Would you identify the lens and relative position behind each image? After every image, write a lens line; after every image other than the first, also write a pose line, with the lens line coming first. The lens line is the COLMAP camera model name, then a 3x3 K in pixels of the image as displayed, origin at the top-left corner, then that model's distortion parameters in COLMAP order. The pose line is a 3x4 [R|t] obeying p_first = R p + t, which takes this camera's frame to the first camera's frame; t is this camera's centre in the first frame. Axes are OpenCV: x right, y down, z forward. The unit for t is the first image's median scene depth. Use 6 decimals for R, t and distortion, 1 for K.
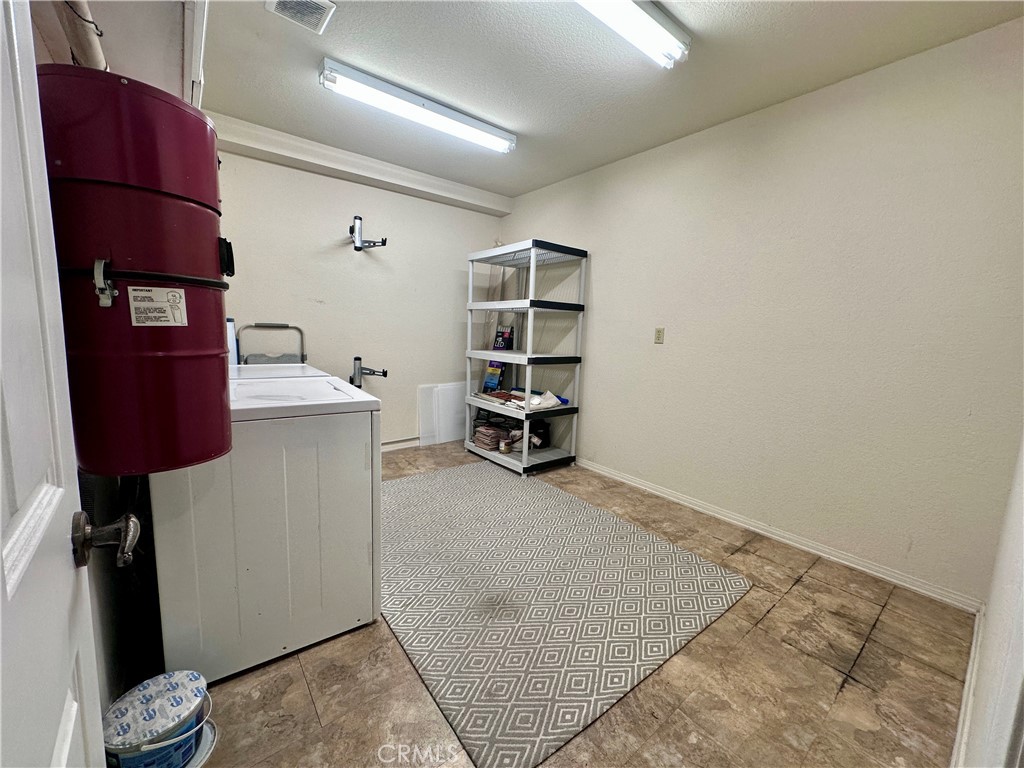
lens RADIAL K [[406.9, 0, 509.7], [0, 406.9, 384.7], [0, 0, 1]] dist [-0.004187, 0.000927]
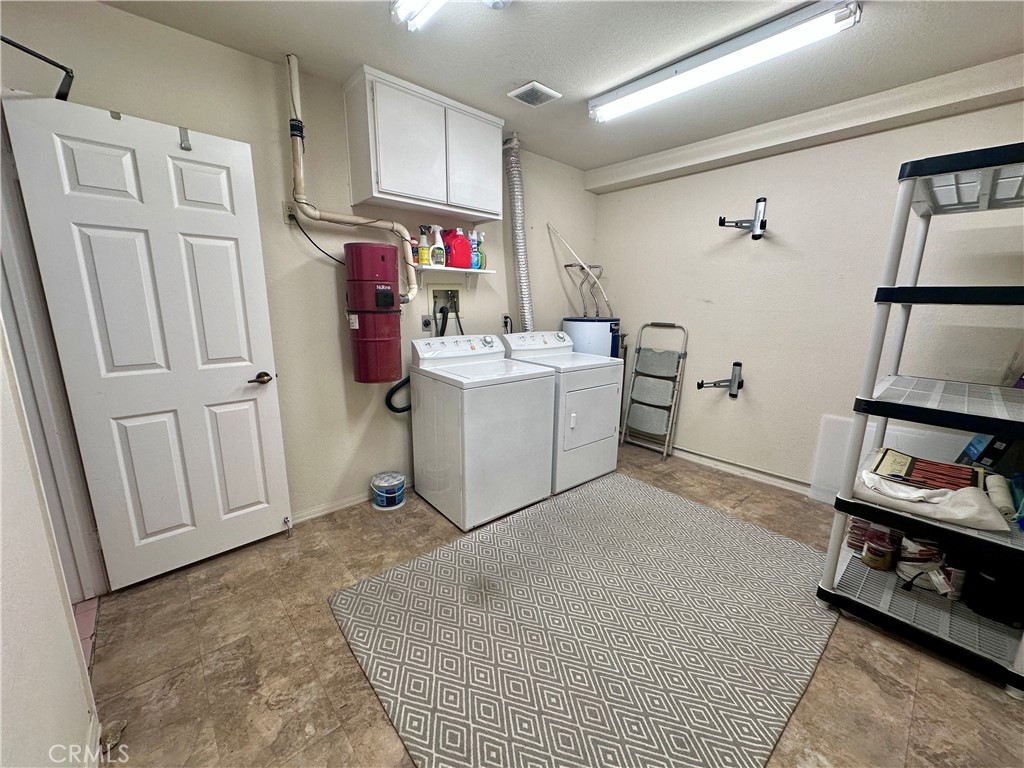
lens RADIAL K [[406.9, 0, 515.5], [0, 406.9, 386.5], [0, 0, 1]] dist [-0.004187, 0.000927]
pose [[0.060300, 0.178242, -0.982137, 1.026066], [-0.149382, 0.974459, 0.167677, -0.201319], [0.986939, 0.136603, 0.085386, 0.986065]]
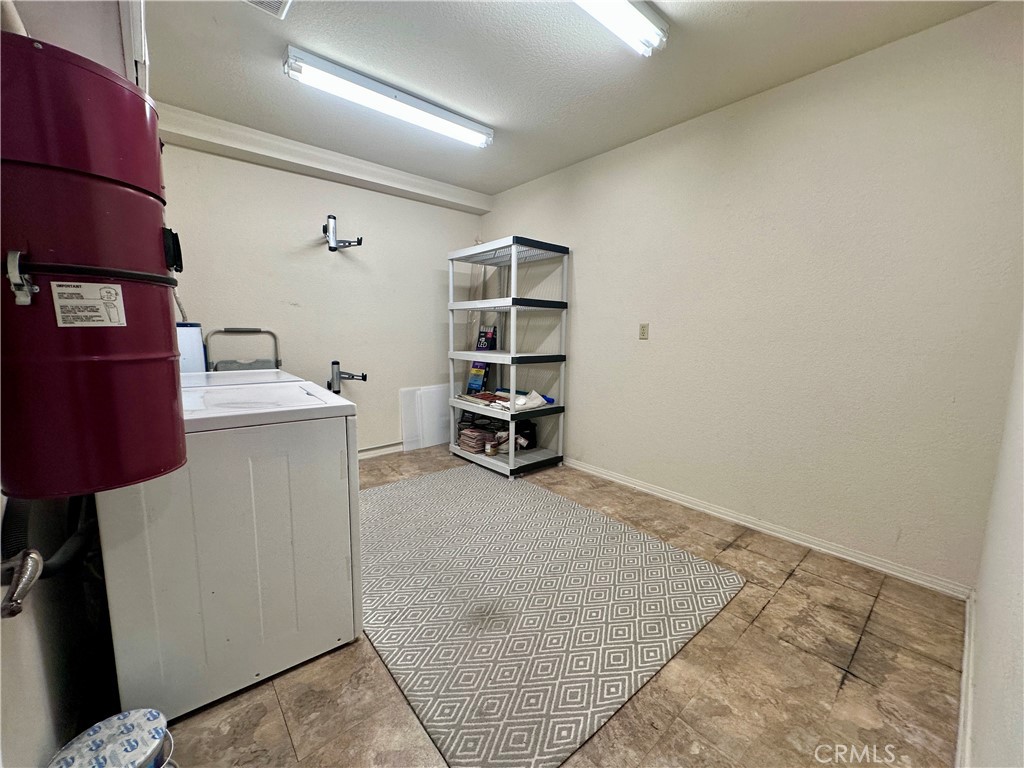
lens RADIAL K [[406.9, 0, 510.2], [0, 406.9, 385.0], [0, 0, 1]] dist [-0.004187, 0.000927]
pose [[0.998887, -0.028206, 0.037792, 0.004346], [0.028314, 0.999596, -0.002317, 0.005259], [-0.037711, 0.003384, 0.999283, 0.045219]]
